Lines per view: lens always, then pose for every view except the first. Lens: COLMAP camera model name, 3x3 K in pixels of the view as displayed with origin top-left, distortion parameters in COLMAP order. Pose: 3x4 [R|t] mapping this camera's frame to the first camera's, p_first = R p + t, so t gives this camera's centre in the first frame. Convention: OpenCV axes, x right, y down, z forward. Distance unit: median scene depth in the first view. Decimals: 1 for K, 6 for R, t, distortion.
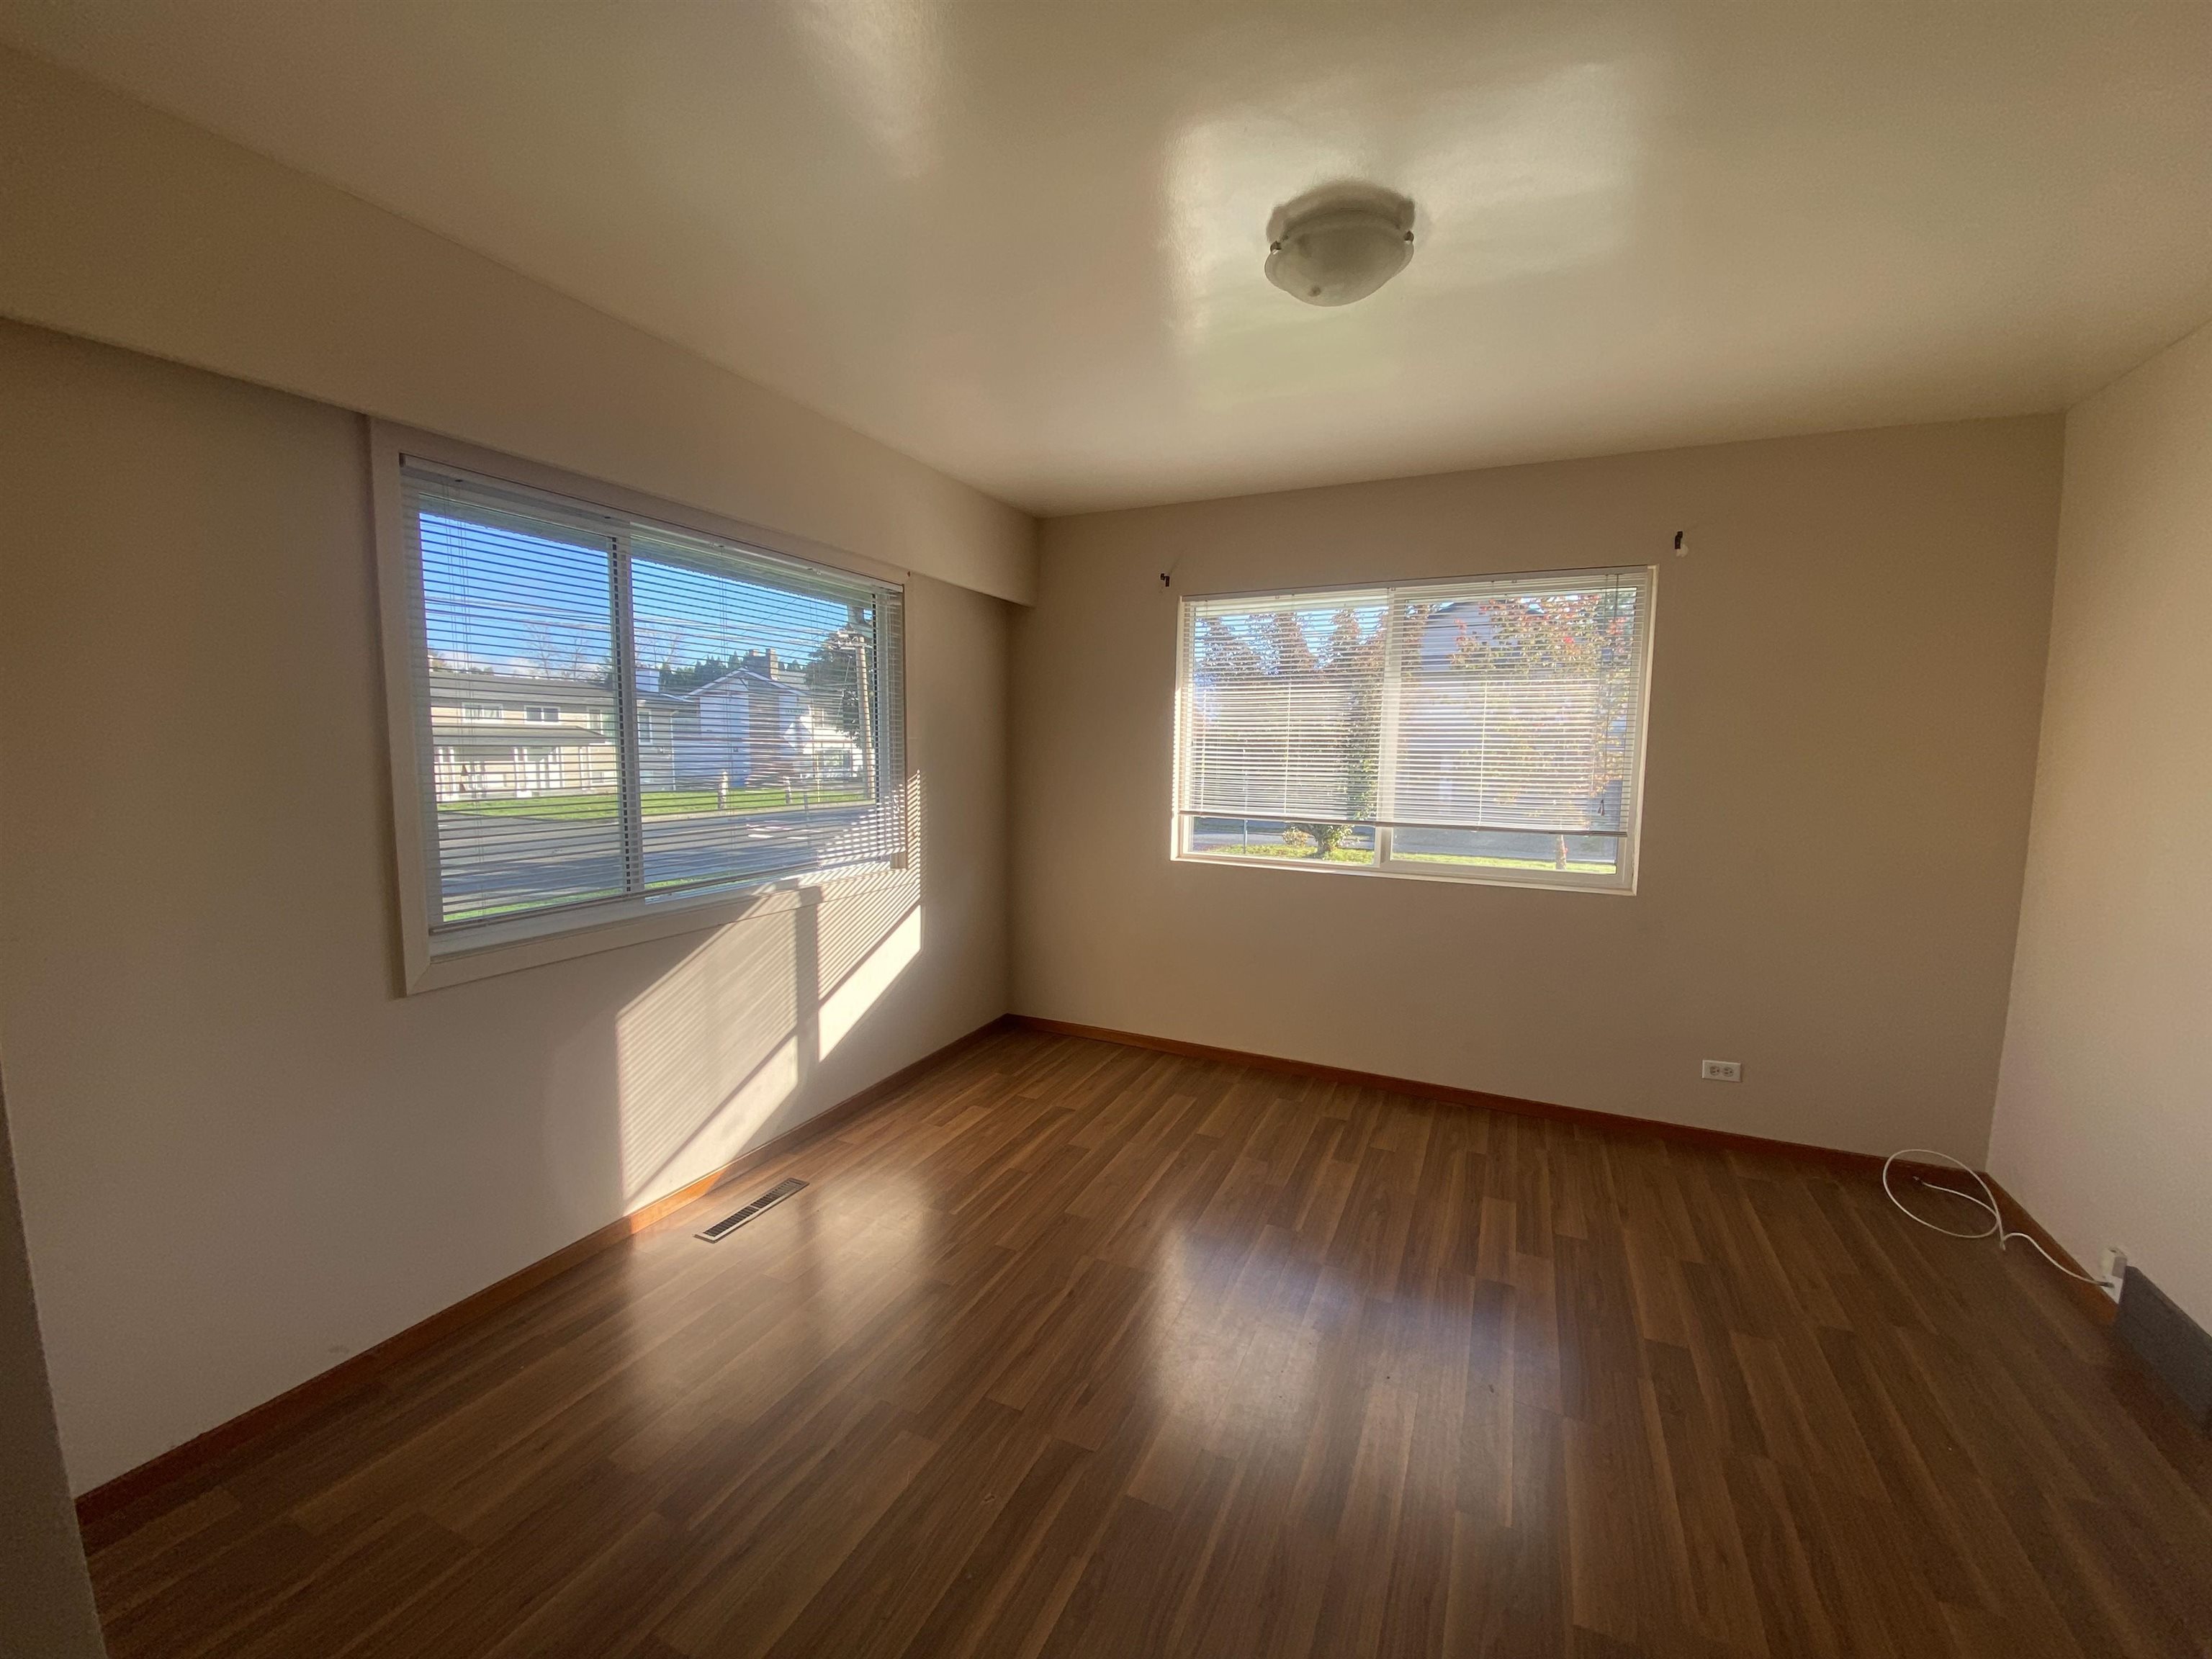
lens RADIAL K [[897.2, 0, 1099.2], [0, 897.2, 836.0], [0, 0, 1]] dist [-0.001367, -0.001419]
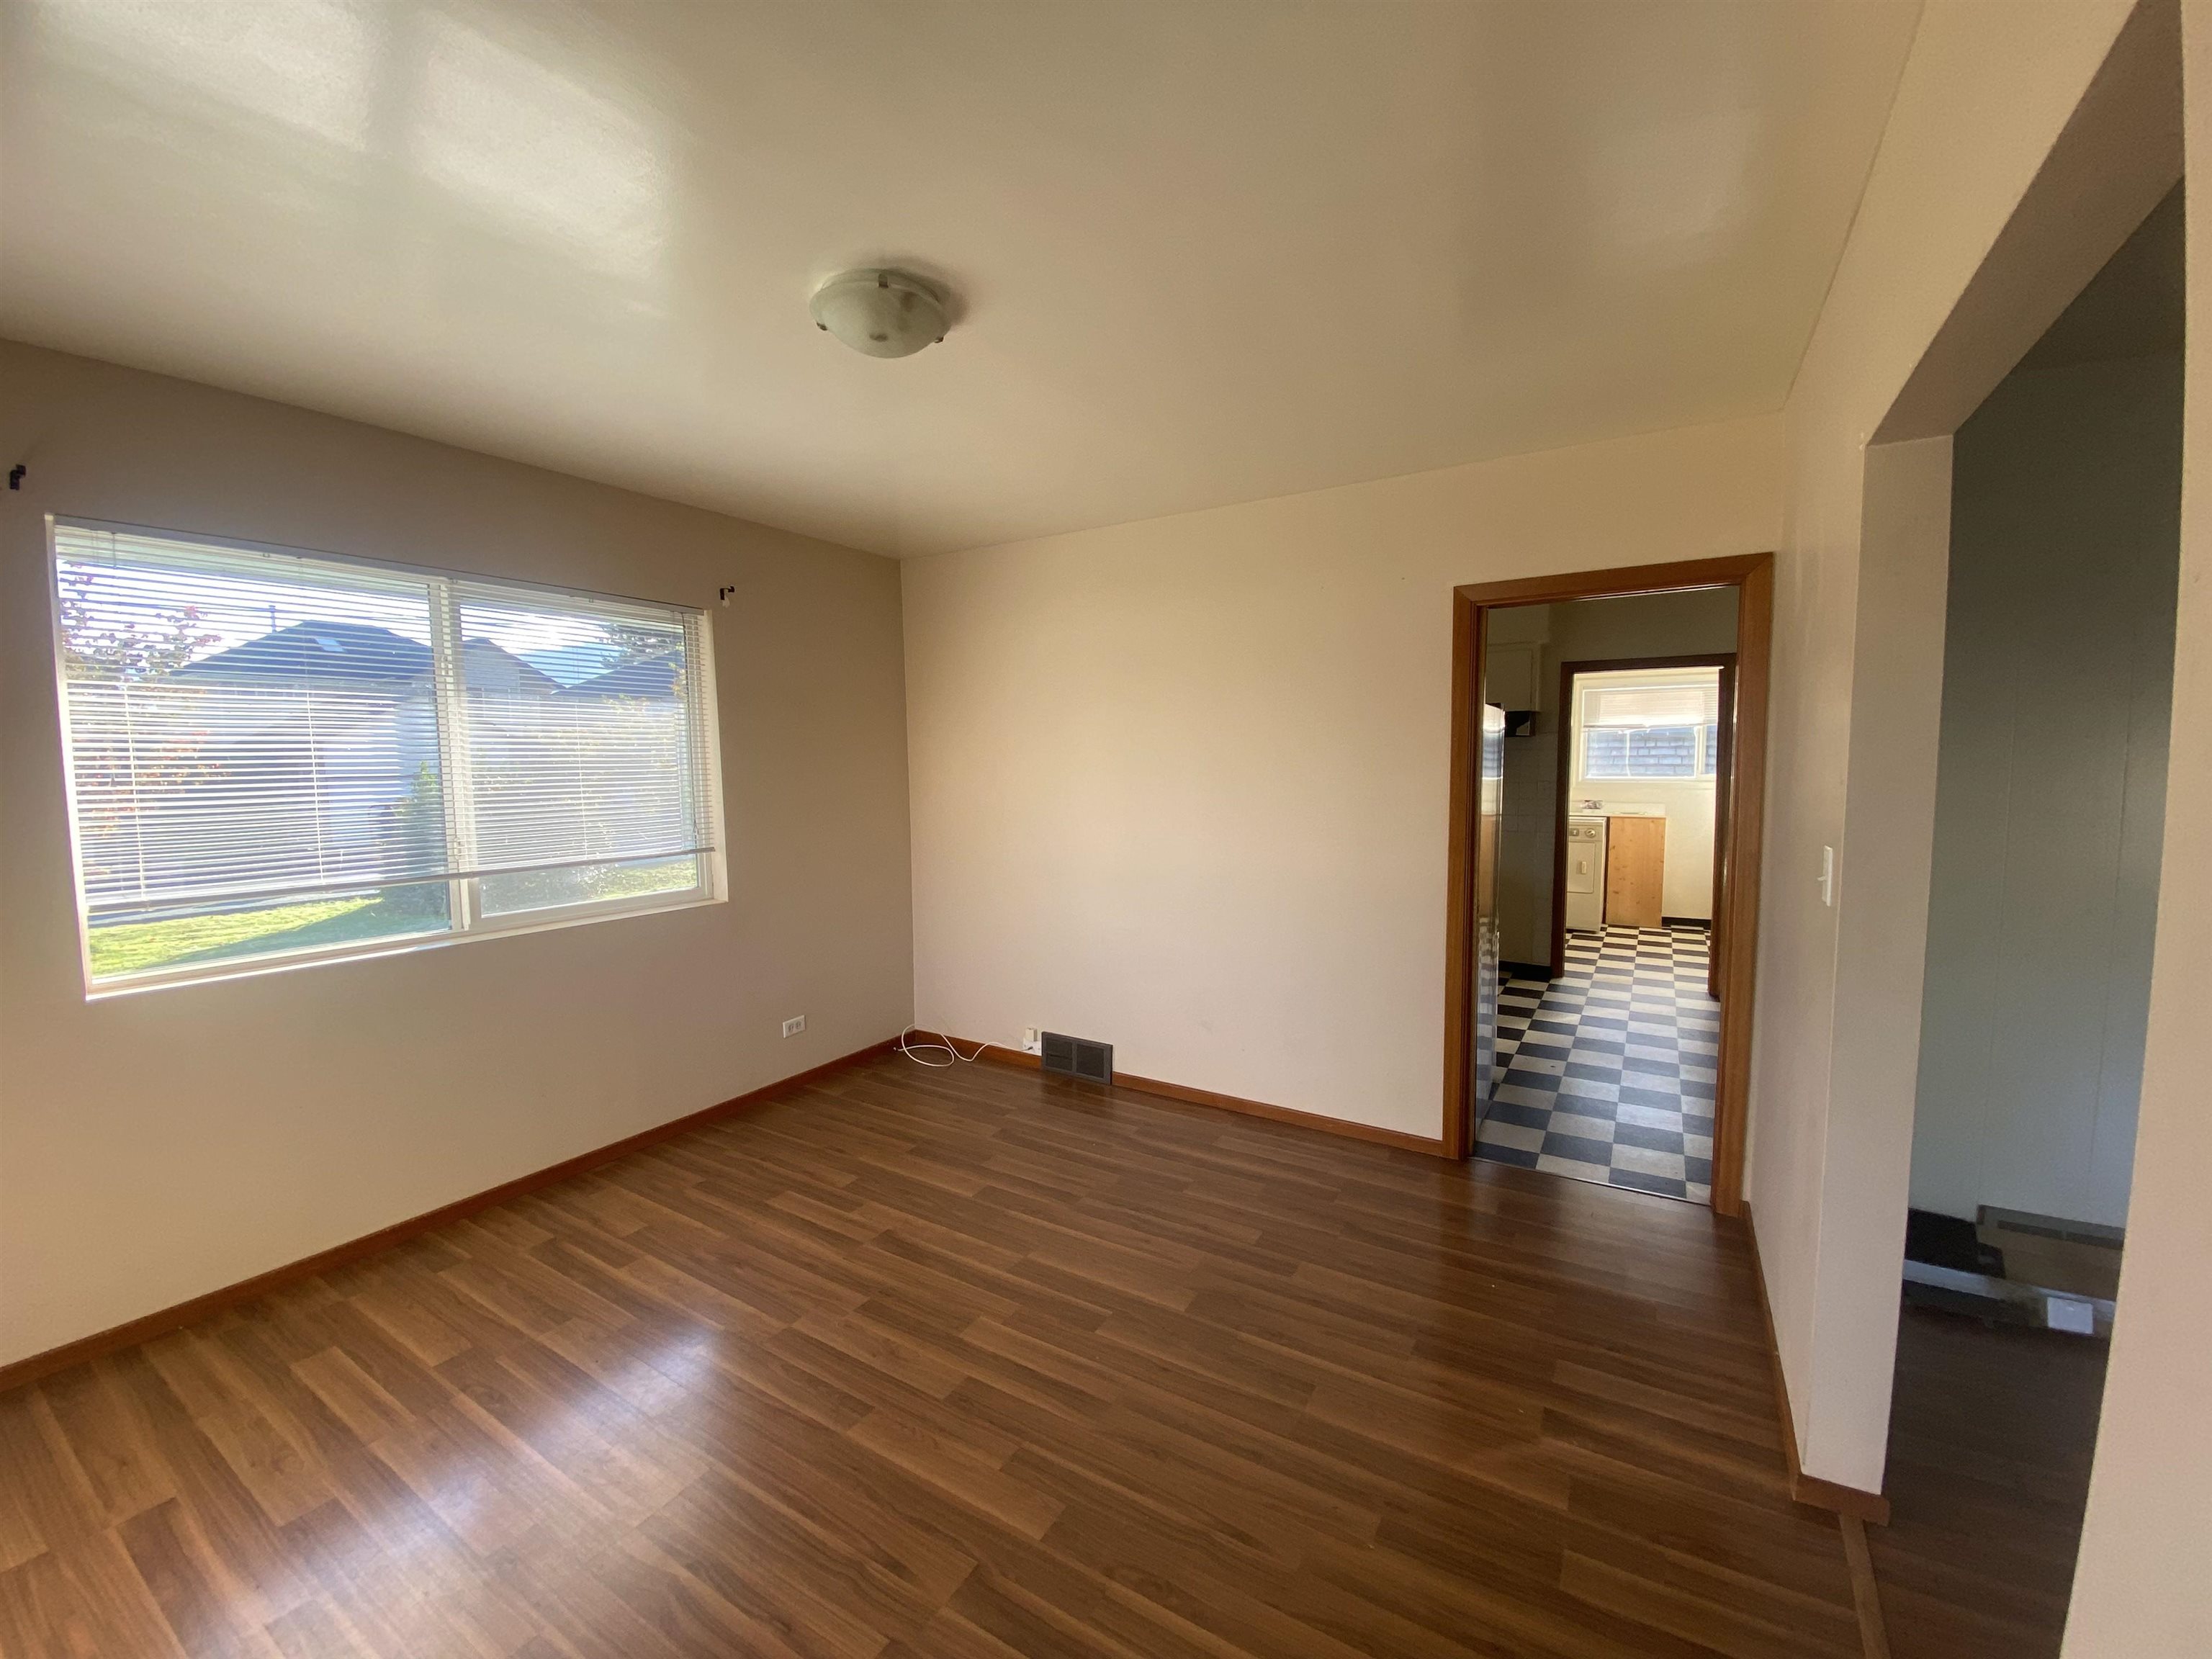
lens RADIAL K [[897.2, 0, 1103.0], [0, 897.2, 823.9], [0, 0, 1]] dist [-0.001367, -0.001419]
pose [[0.113923, -0.084469, 0.989892, -0.465704], [0.120797, 0.990164, 0.070590, -0.053177], [-0.986118, 0.111534, 0.123006, 0.391740]]
